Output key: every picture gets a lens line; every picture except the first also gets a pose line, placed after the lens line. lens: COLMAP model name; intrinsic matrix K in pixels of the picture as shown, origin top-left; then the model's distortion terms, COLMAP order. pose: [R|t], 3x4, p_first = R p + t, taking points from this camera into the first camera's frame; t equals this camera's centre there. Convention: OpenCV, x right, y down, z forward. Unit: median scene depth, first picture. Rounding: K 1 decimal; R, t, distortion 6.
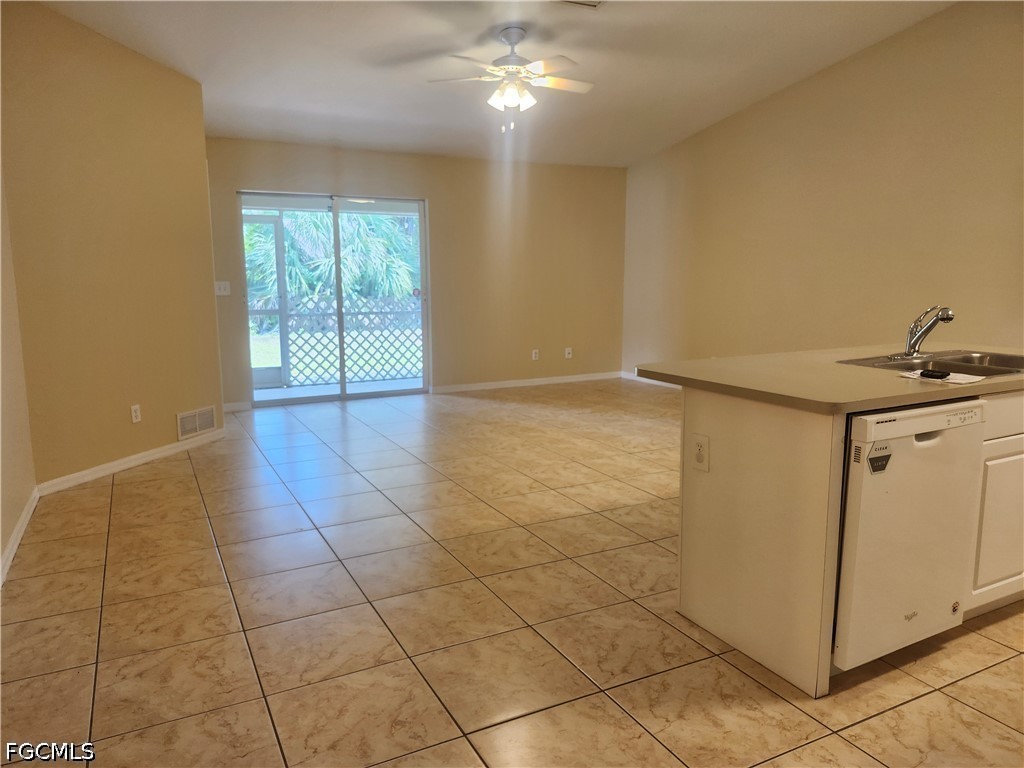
lens RADIAL K [[714.3, 0, 515.6], [0, 714.3, 375.1], [0, 0, 1]] dist [0.080656, -0.086514]
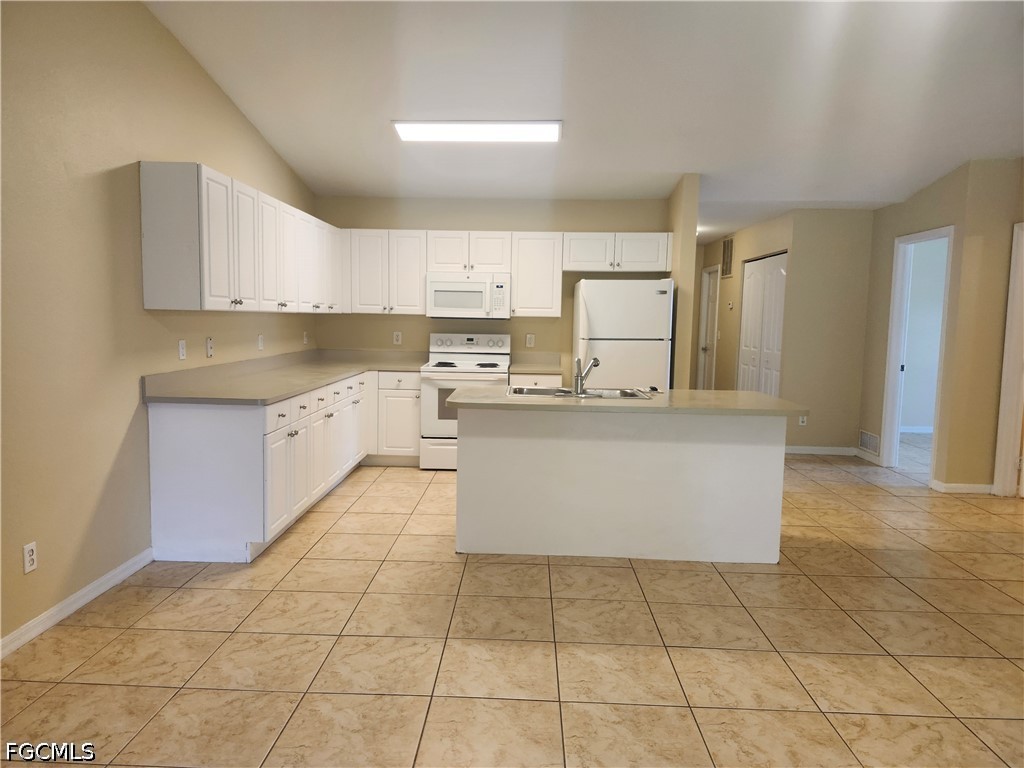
lens RADIAL K [[714.3, 0, 498.2], [0, 714.3, 386.2], [0, 0, 1]] dist [0.080656, -0.086514]
pose [[-0.863905, -0.062473, 0.499765, -0.000826], [0.056198, 0.974124, 0.218915, -0.315363], [-0.500510, 0.217208, -0.838040, 1.992454]]
